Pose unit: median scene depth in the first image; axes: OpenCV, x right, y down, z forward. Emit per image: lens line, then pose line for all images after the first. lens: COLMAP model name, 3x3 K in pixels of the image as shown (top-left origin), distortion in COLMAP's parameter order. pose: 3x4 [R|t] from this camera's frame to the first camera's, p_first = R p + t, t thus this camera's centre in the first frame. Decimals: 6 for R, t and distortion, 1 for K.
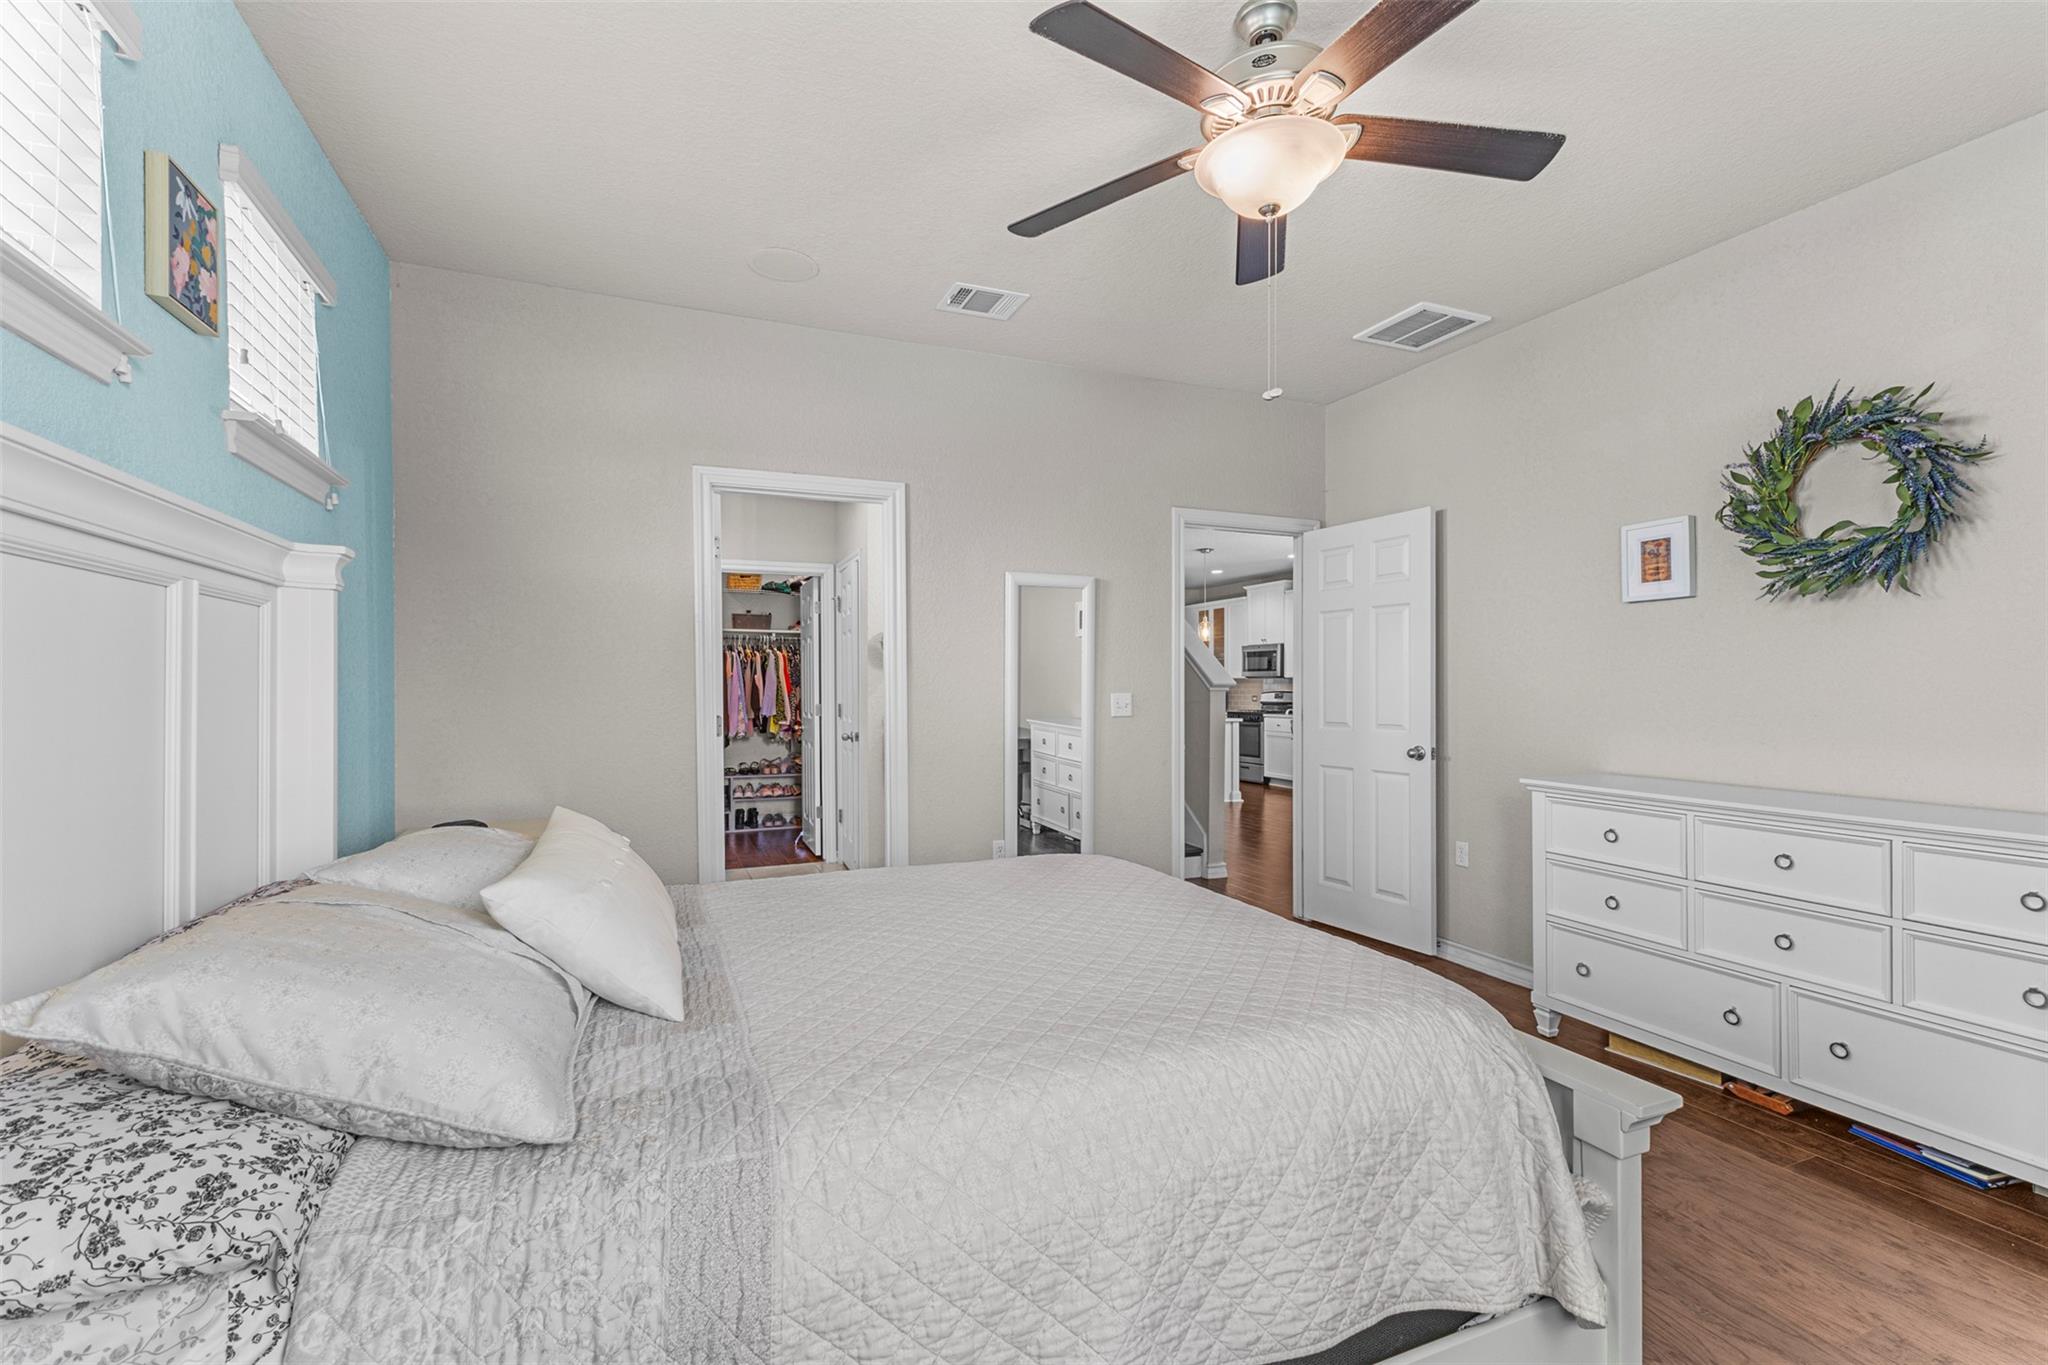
lens RADIAL K [[883.5, 0, 1028.3], [0, 883.5, 688.4], [0, 0, 1]] dist [0.011967, -0.003541]
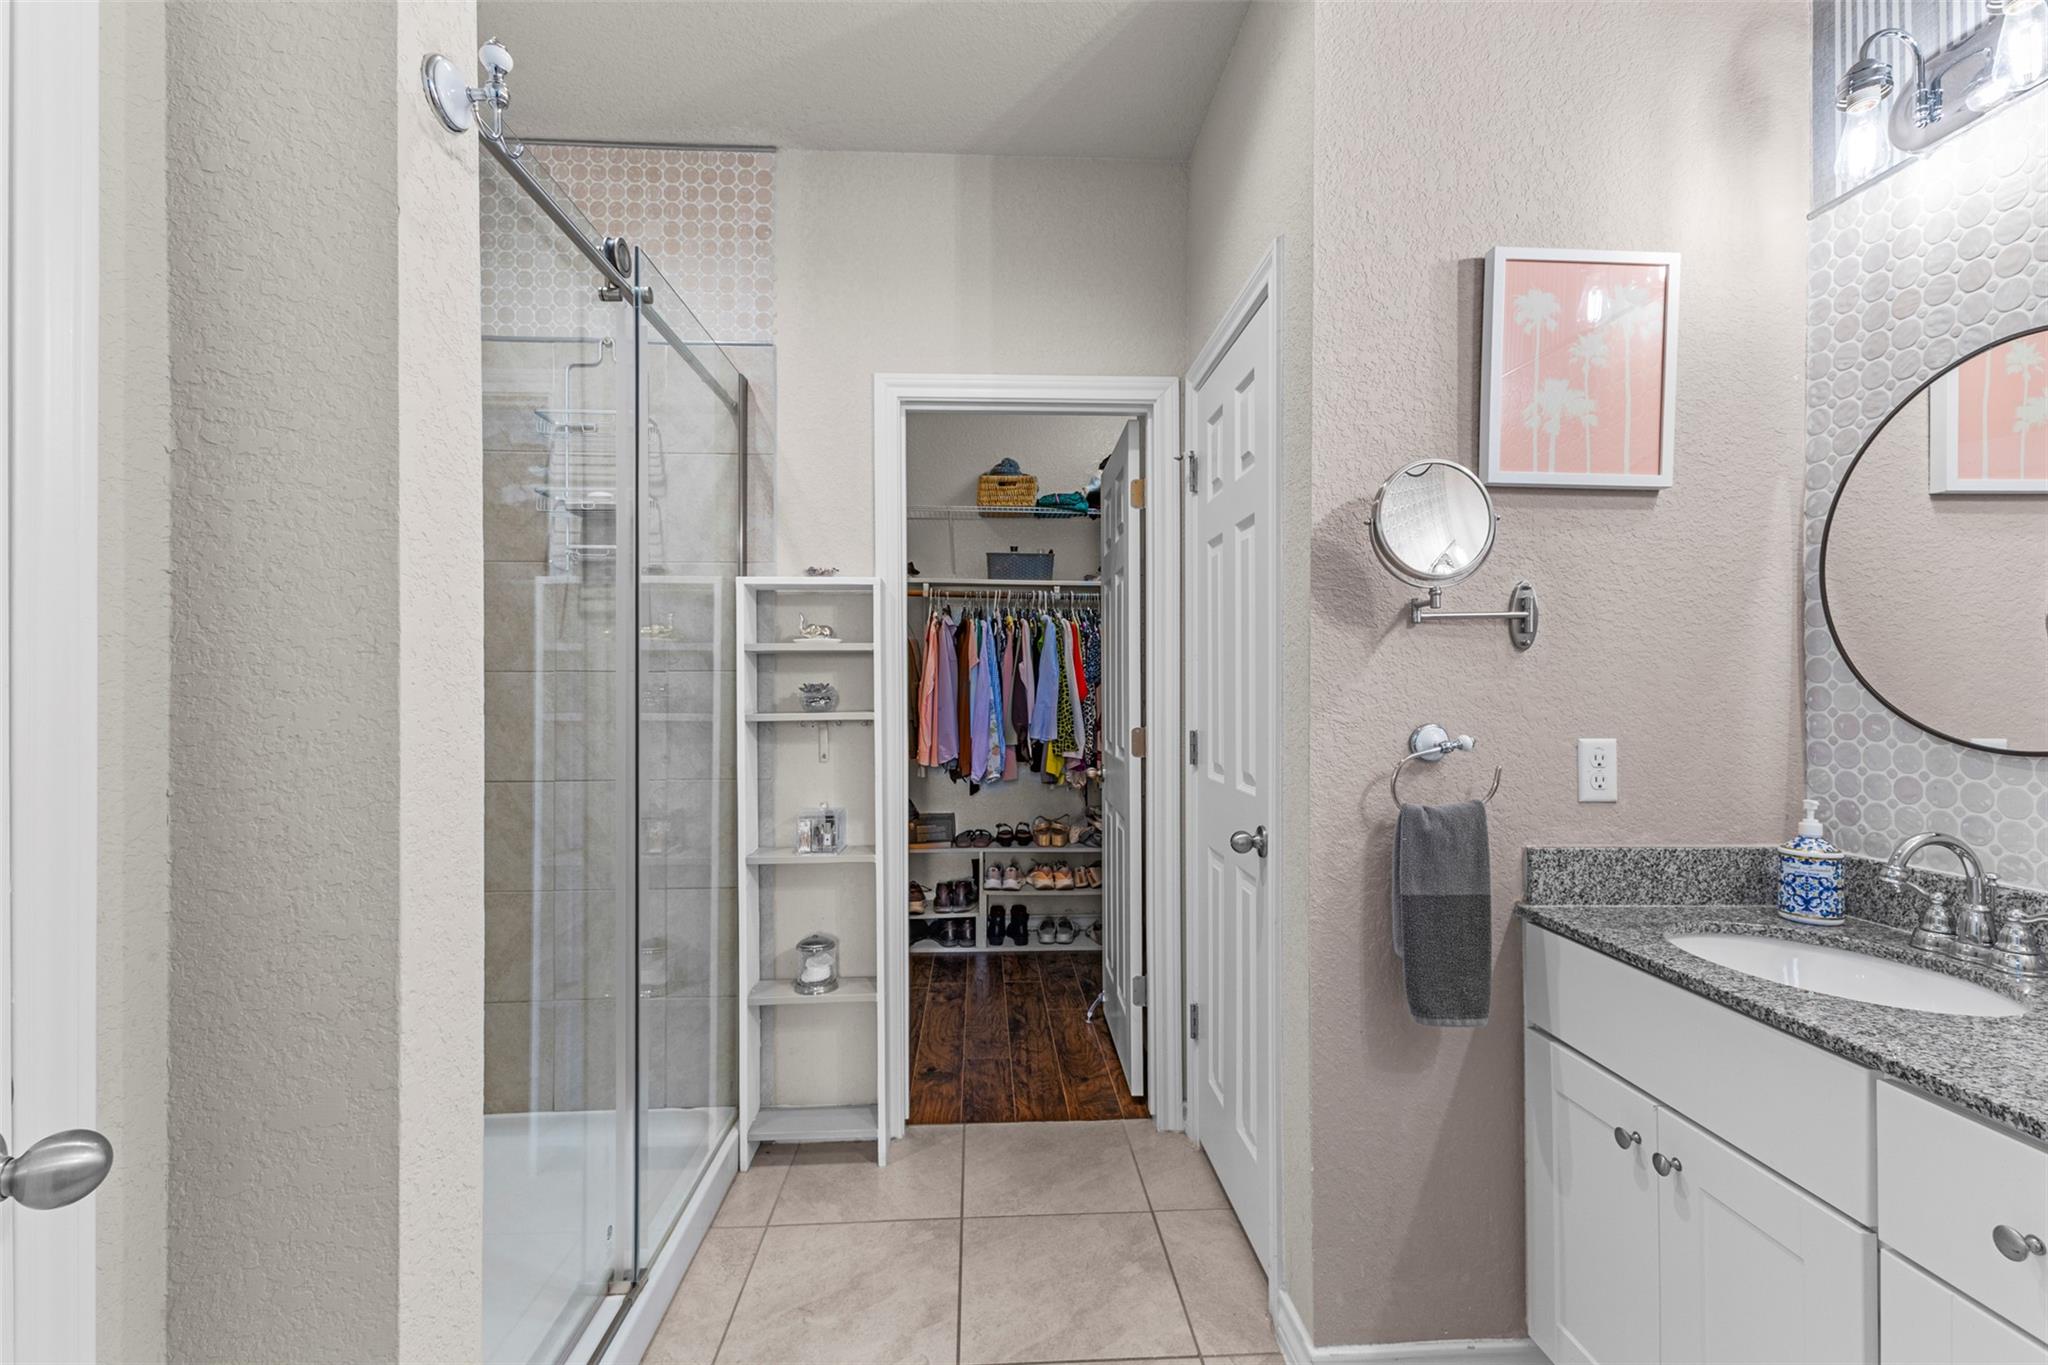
lens RADIAL K [[883.5, 0, 1029.0], [0, 883.5, 682.6], [0, 0, 1]] dist [0.011967, -0.003541]
pose [[0.938920, 0.003933, -0.344114, -0.120436], [-0.002068, 0.999981, 0.005787, -0.006603], [0.344130, -0.004722, 0.938910, 0.499941]]
